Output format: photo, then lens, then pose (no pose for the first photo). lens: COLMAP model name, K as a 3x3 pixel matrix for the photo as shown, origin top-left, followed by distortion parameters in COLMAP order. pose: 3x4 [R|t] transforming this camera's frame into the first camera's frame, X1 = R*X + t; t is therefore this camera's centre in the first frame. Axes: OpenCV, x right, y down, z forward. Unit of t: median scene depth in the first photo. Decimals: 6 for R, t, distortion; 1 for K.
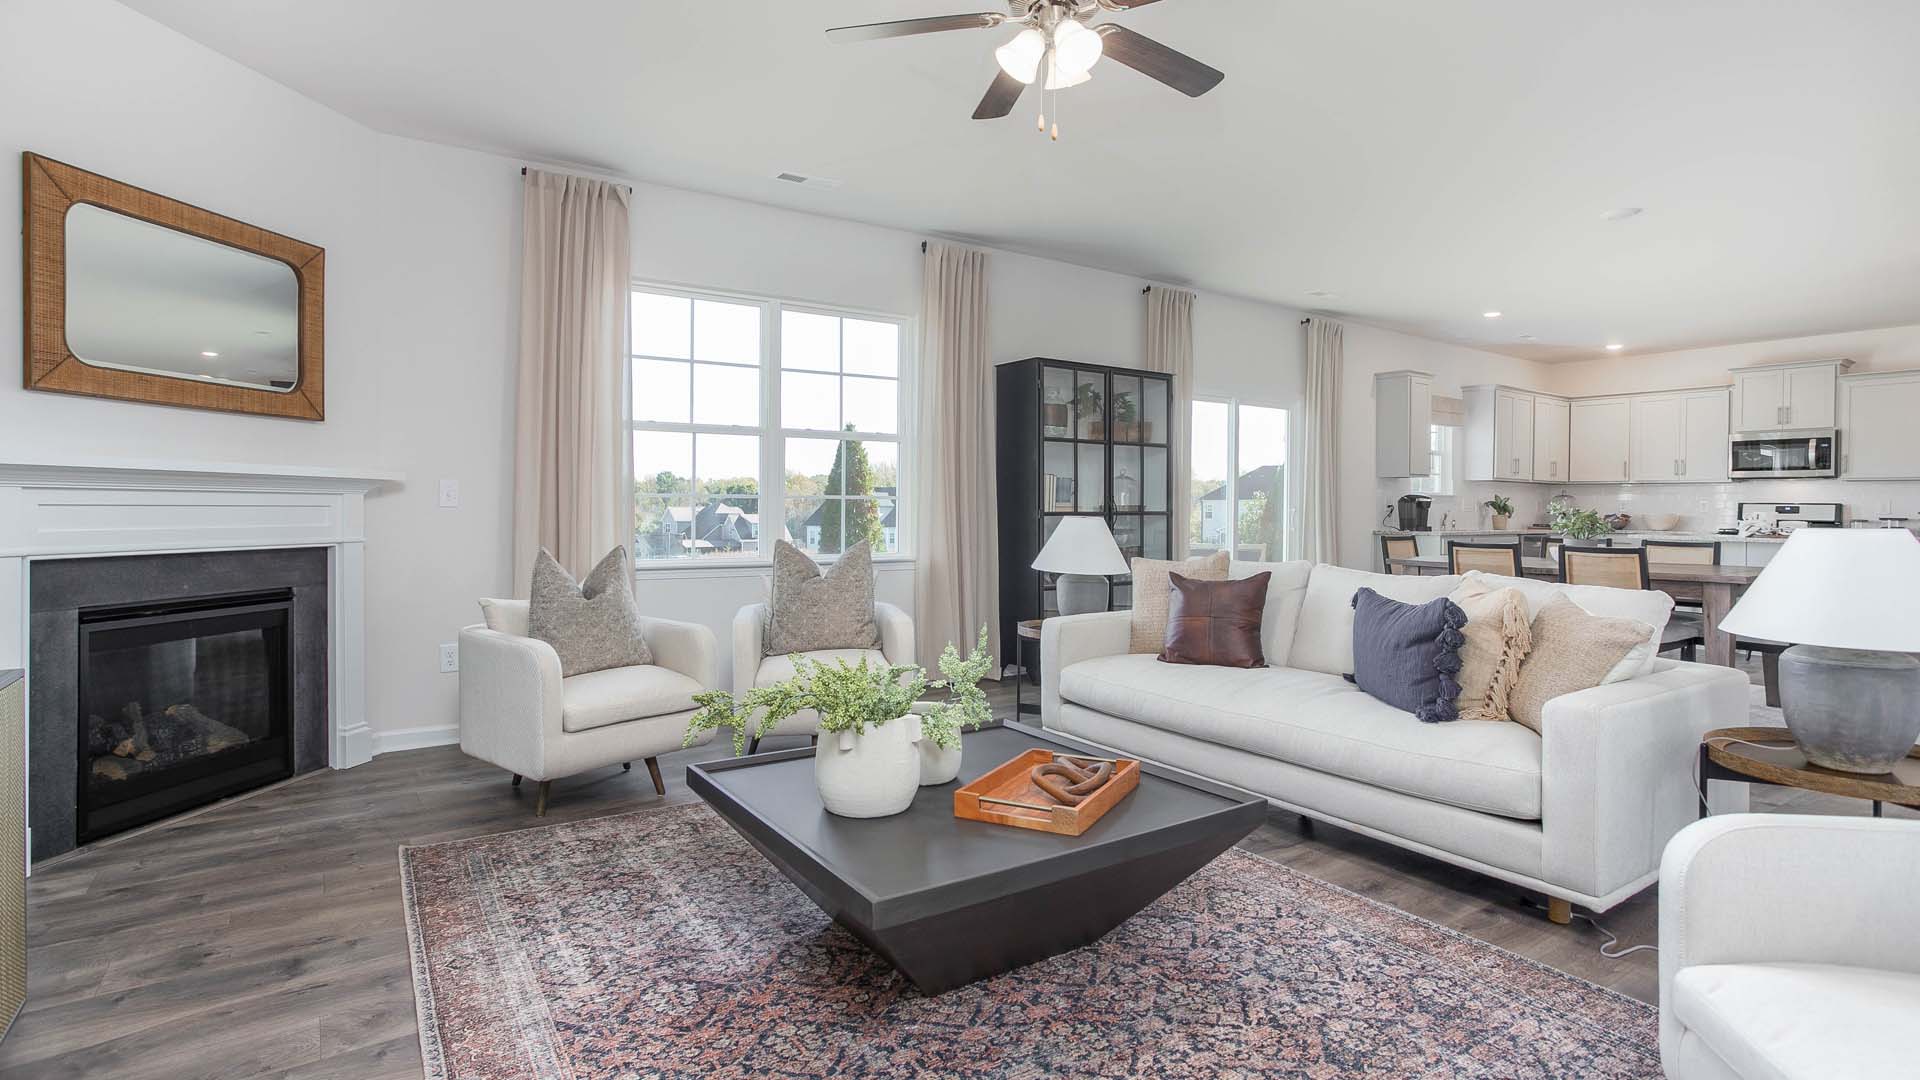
lens RADIAL K [[965.2, 0, 932.8], [0, 965.2, 512.4], [0, 0, 1]] dist [-0.023209, 0.004704]
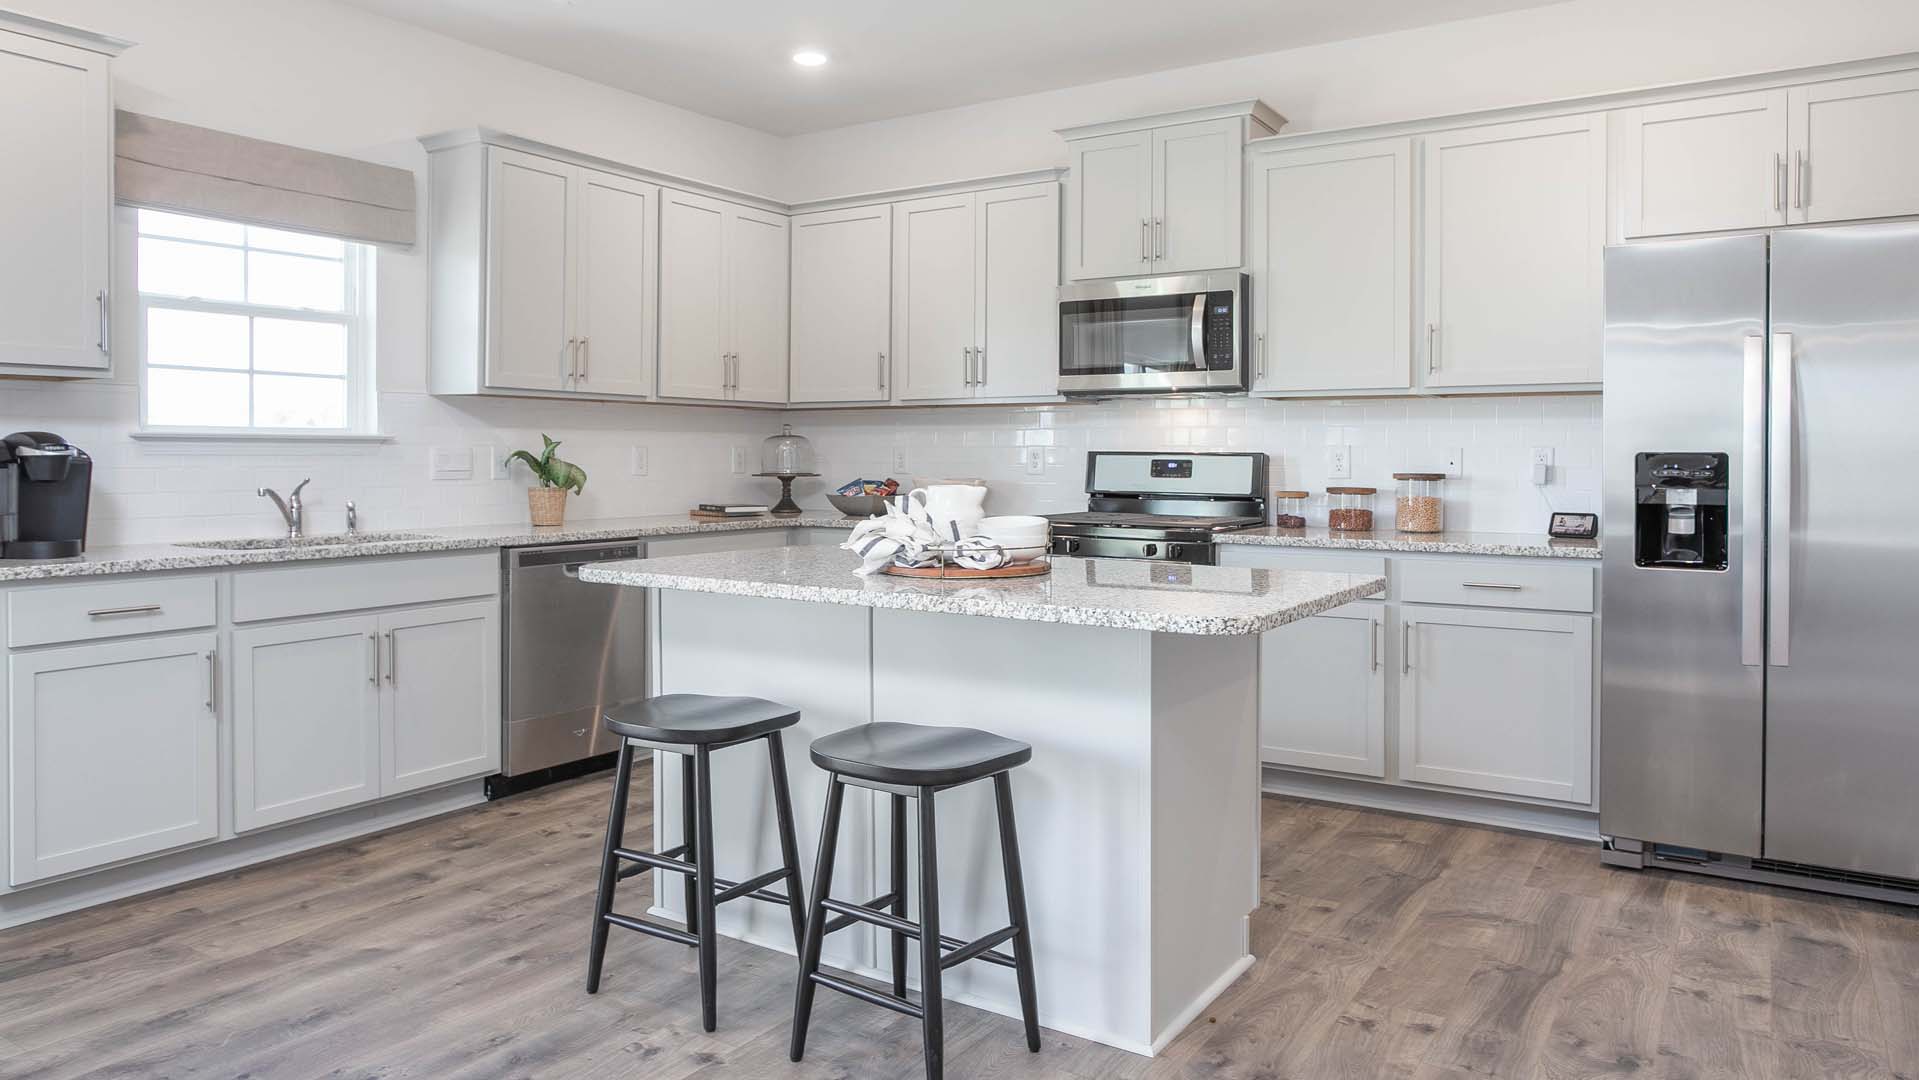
lens RADIAL K [[1248.8, 0, 1002.3], [0, 1248.8, 474.6], [0, 0, 1]] dist [-0.032902, -0.004046]
pose [[0.922243, -0.015743, 0.386289, 0.618185], [0.010389, 0.999819, 0.015946, -0.009494], [-0.386470, -0.010693, 0.922240, 0.518875]]
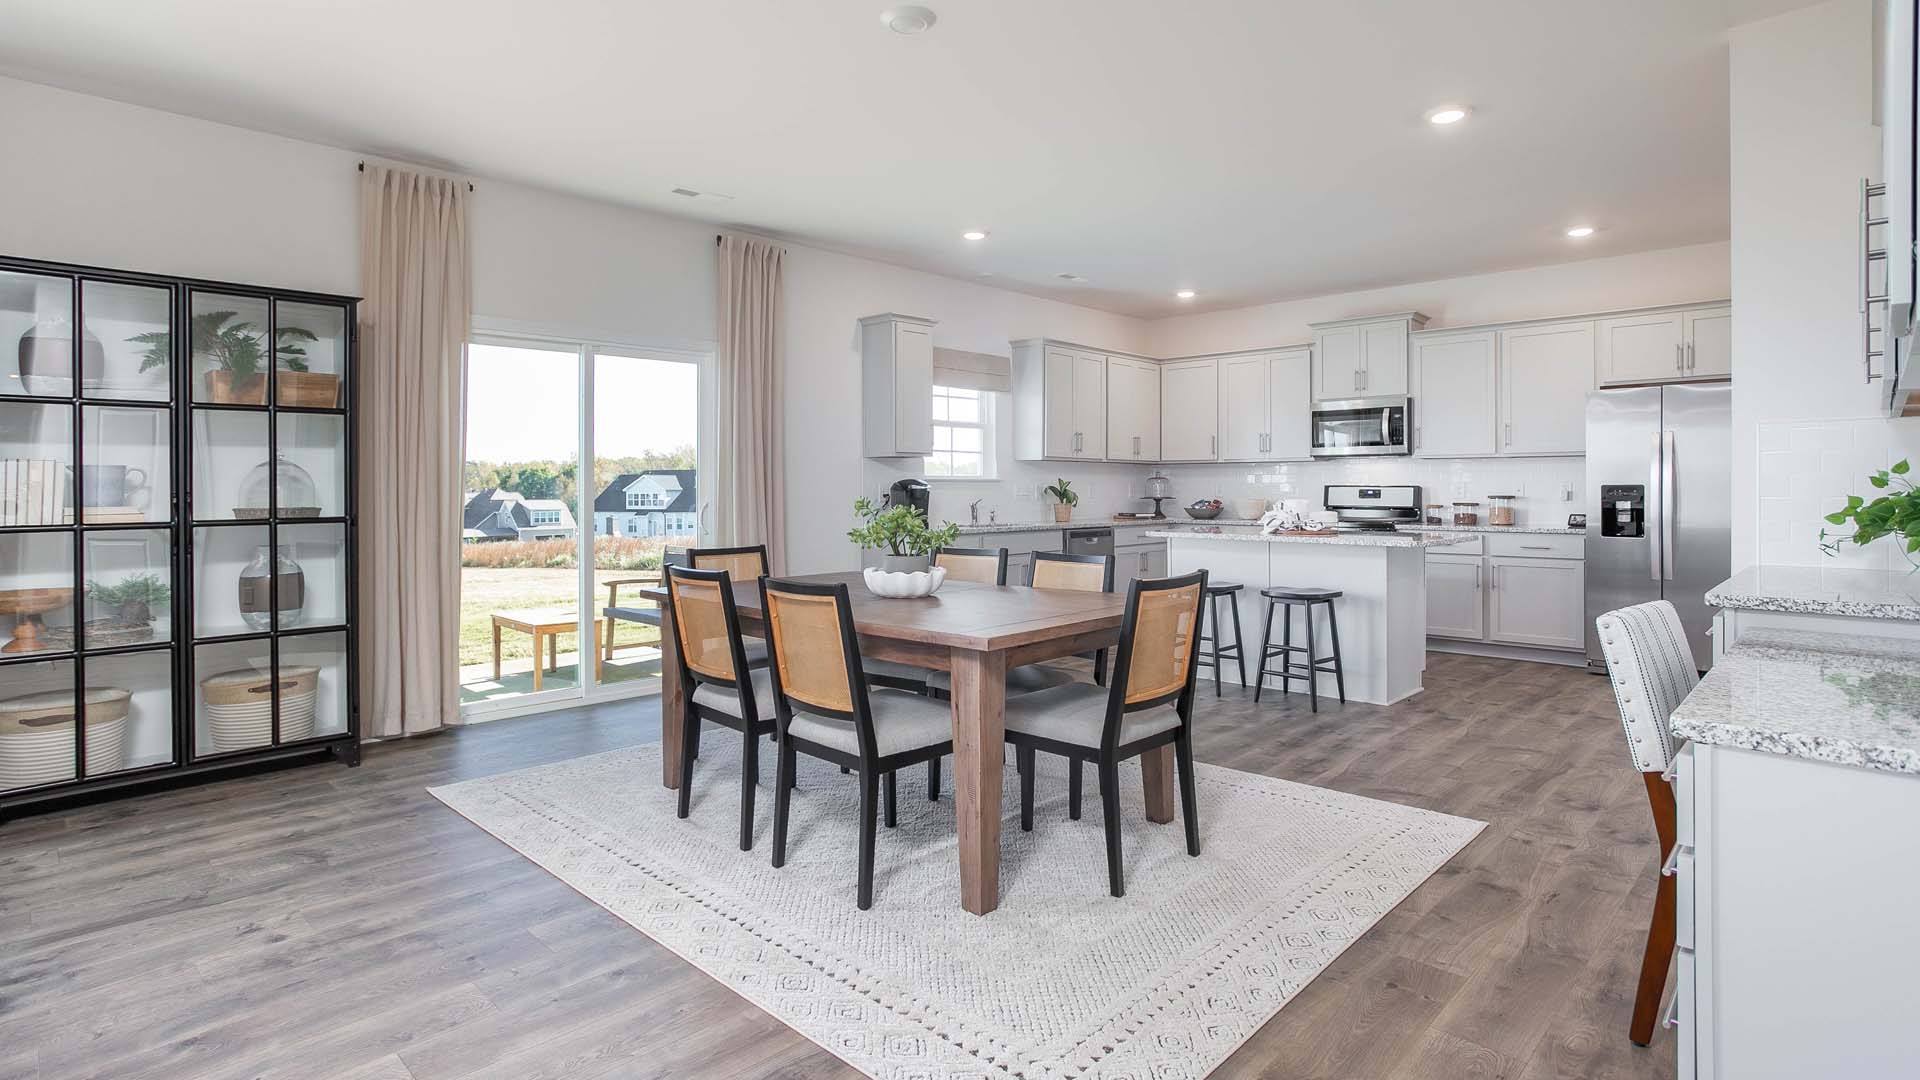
lens RADIAL K [[965.2, 0, 1022.5], [0, 965.2, 487.9], [0, 0, 1]] dist [-0.023209, 0.004704]
pose [[0.973342, -0.012373, 0.229024, 0.409635], [0.013295, 0.999909, -0.002484, -0.009752], [-0.228972, 0.005462, 0.973418, 0.246127]]
